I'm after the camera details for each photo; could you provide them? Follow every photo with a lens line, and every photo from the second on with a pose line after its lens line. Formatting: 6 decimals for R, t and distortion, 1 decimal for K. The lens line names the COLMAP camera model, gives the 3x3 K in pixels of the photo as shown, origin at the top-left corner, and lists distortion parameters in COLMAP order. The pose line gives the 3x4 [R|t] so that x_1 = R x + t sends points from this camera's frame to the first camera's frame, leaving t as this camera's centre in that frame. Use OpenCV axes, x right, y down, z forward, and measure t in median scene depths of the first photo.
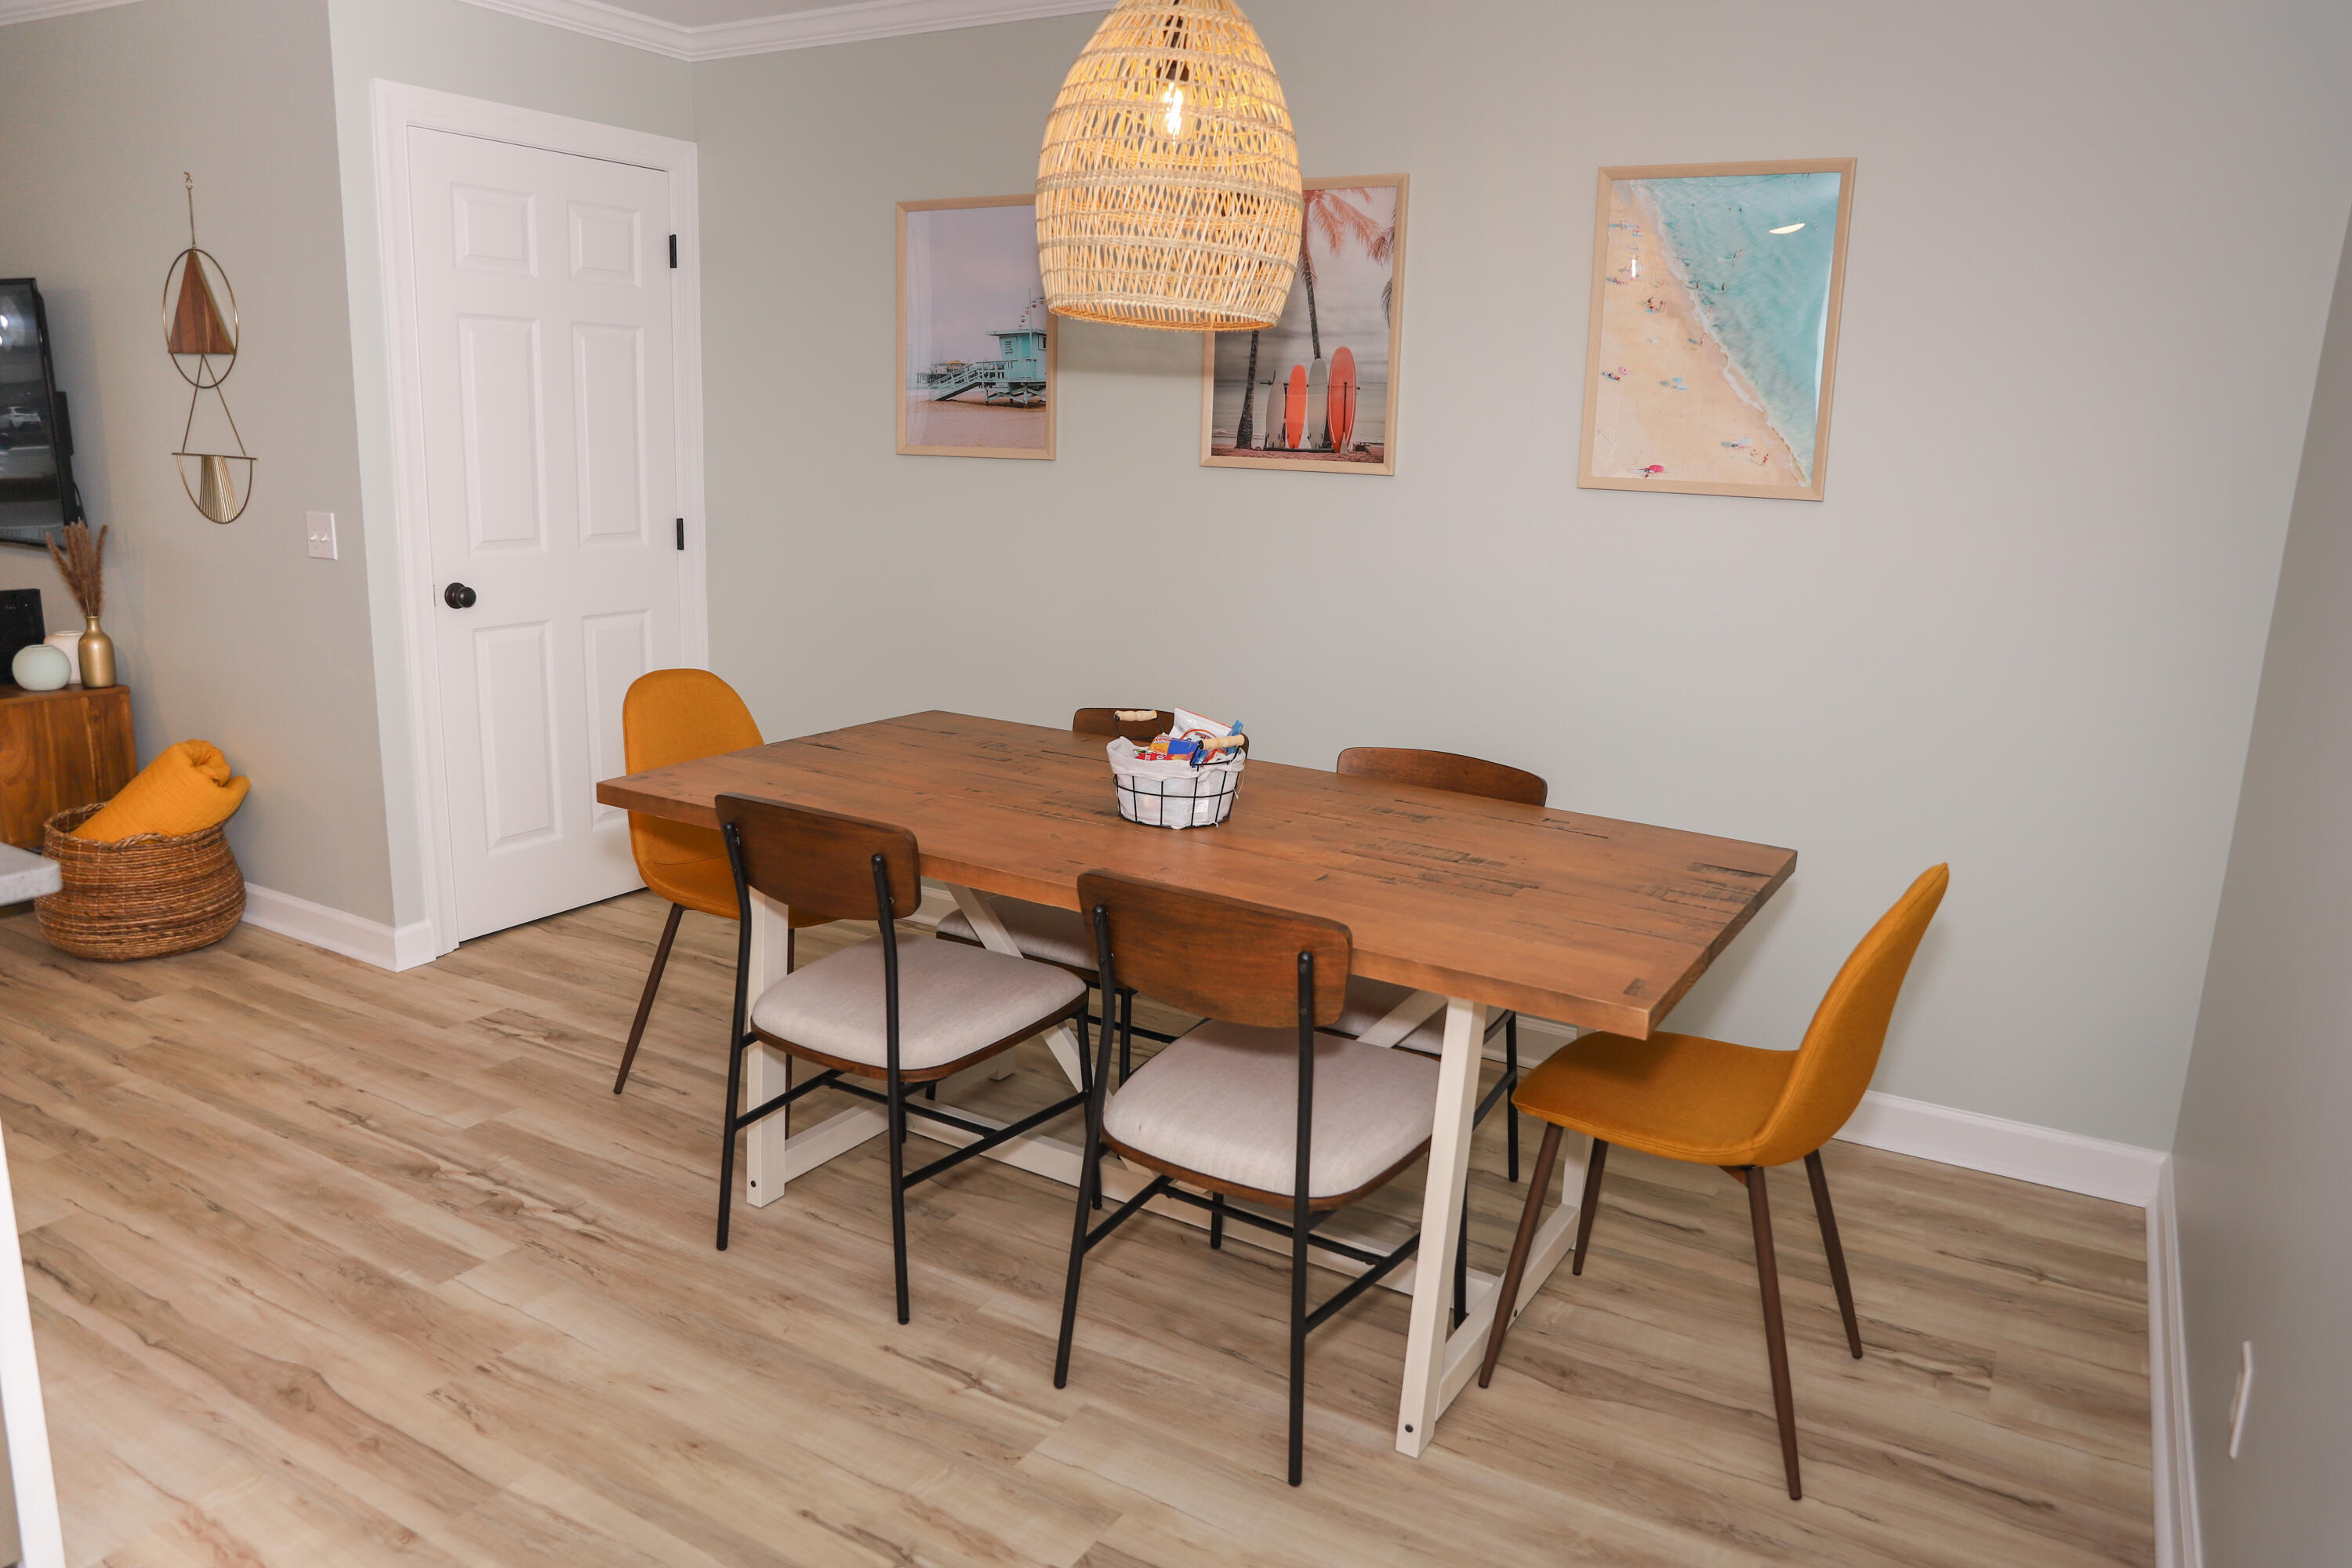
lens RADIAL K [[1600.1, 0, 1173.8], [0, 1600.1, 752.1], [0, 0, 1]] dist [-0.064545, 0.001267]
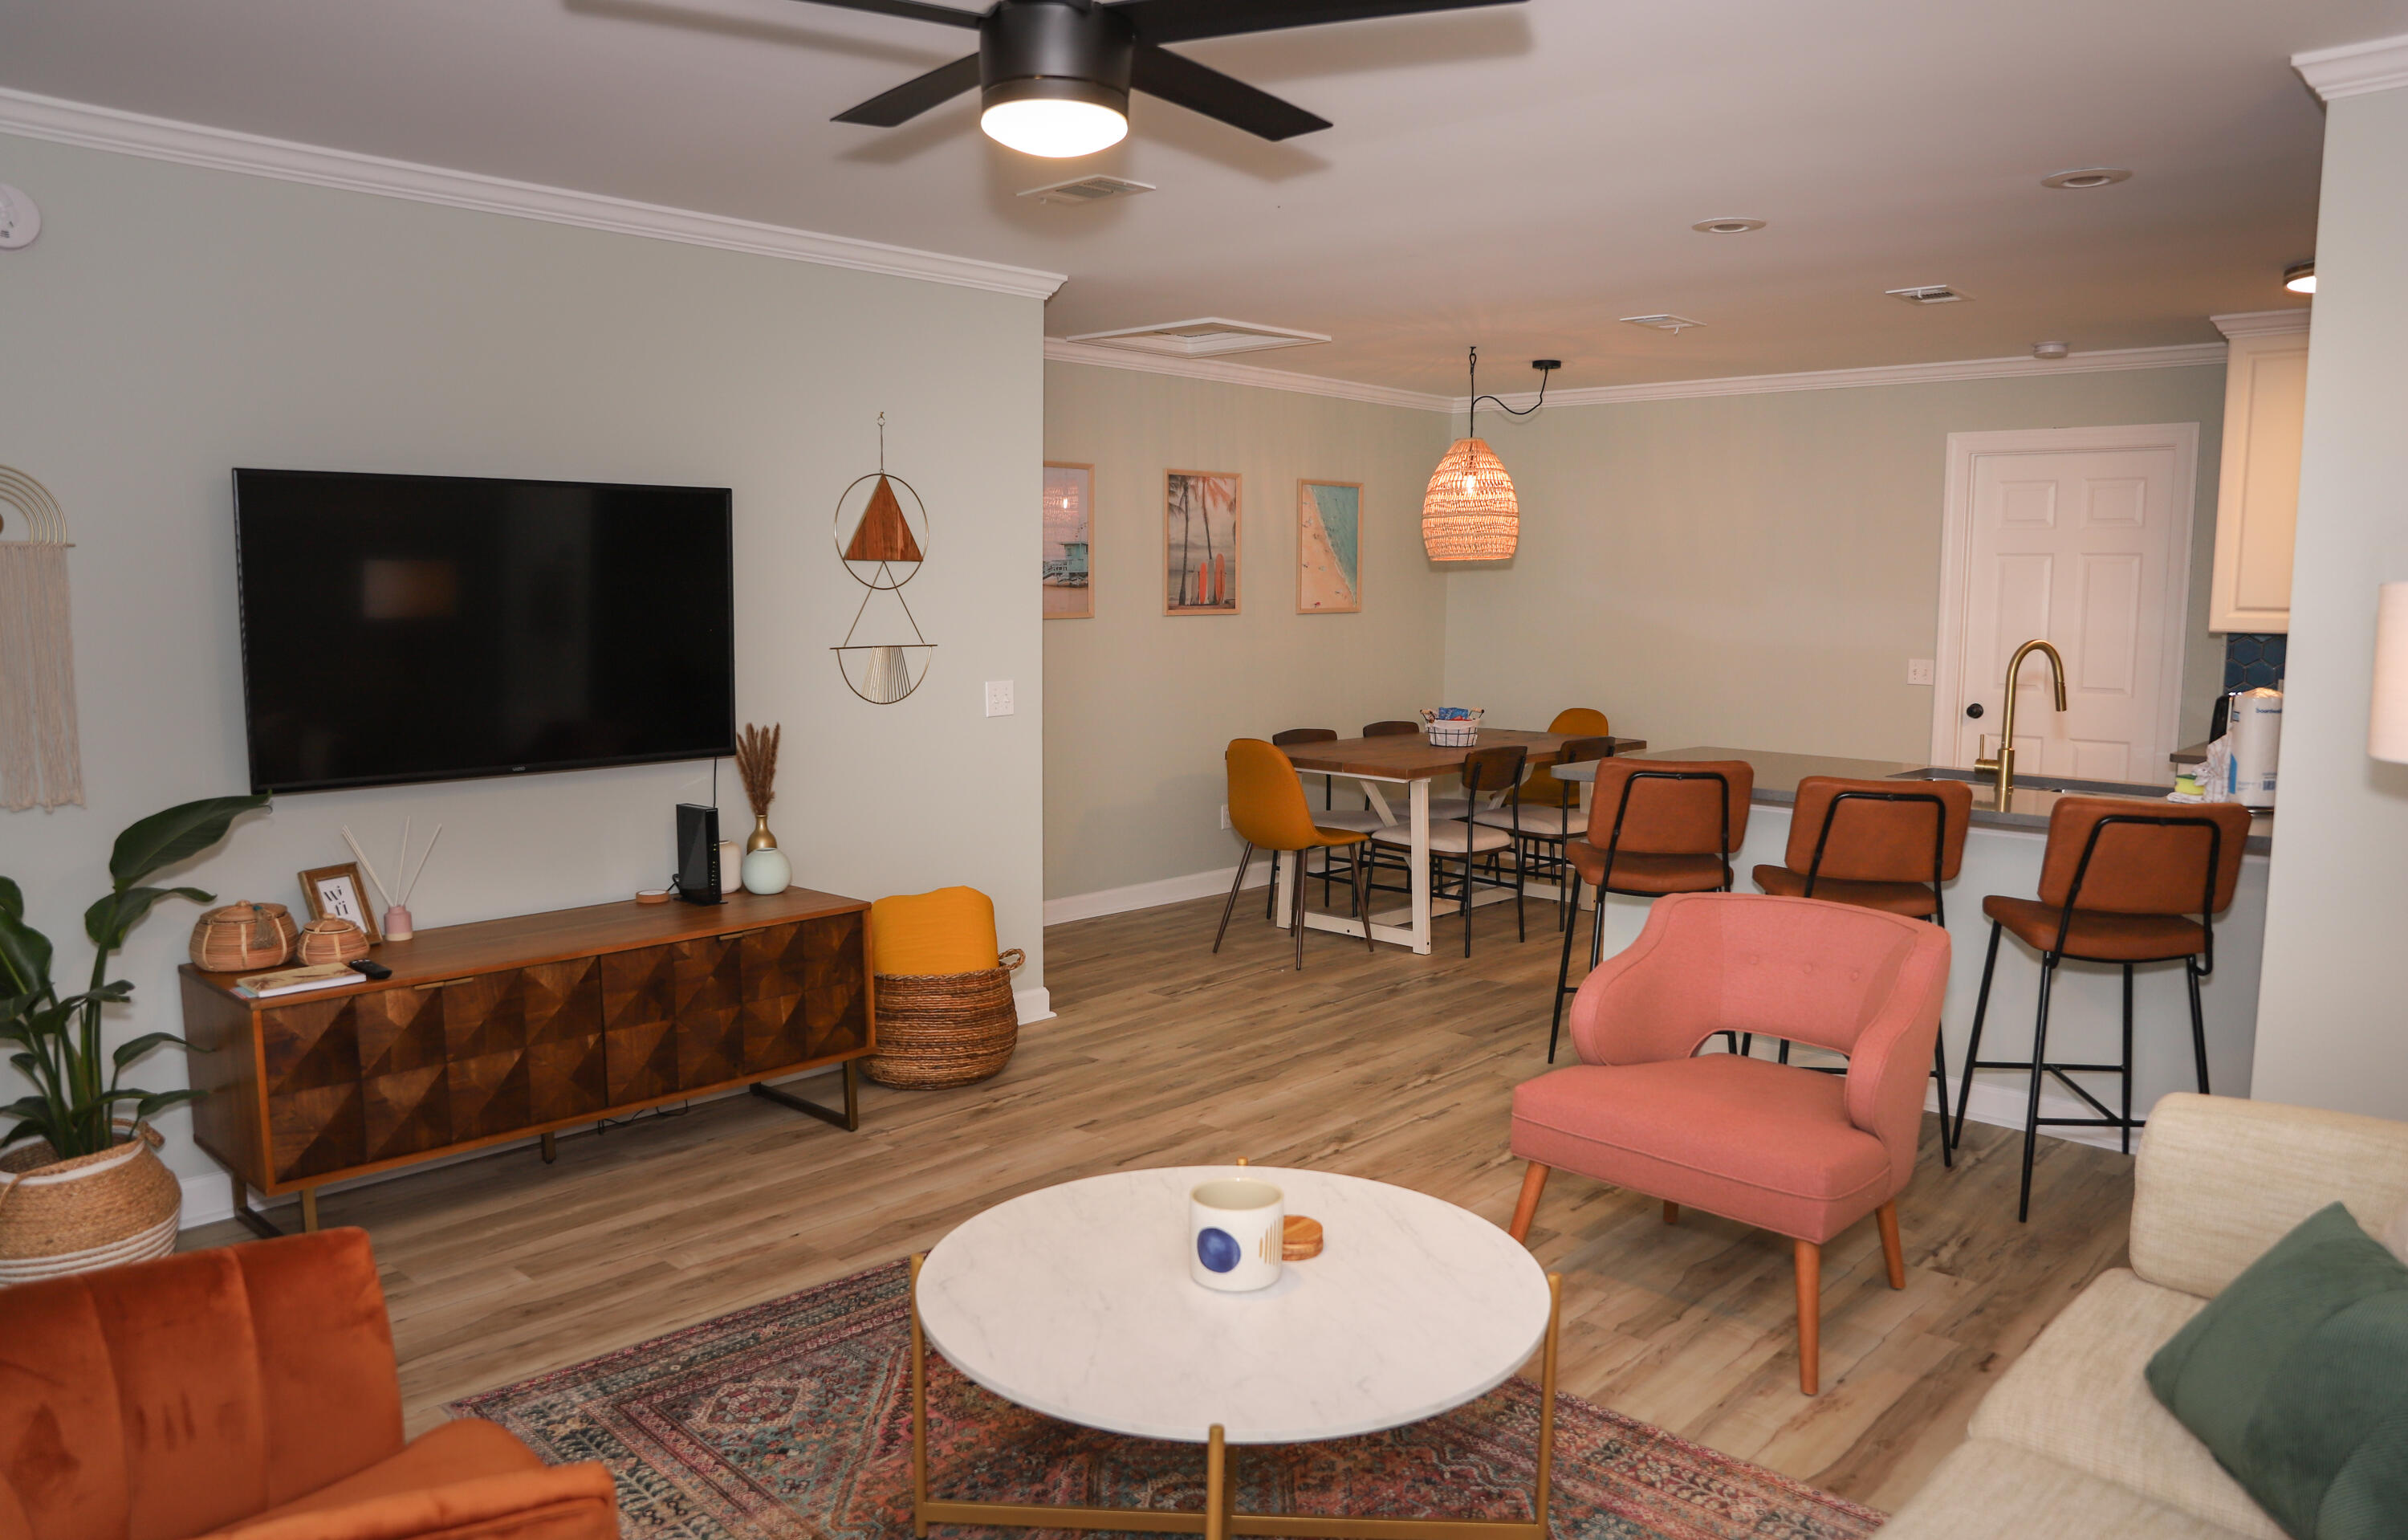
lens RADIAL K [[1729.3, 0, 1204.0], [0, 1729.3, 770.0], [0, 0, 1]] dist [-0.100537, 0.000298]
pose [[0.208449, -0.137679, 0.968294, -1.970946], [0.201877, 0.974779, 0.095142, -0.189817], [-0.956971, 0.175645, 0.230986, 0.533082]]
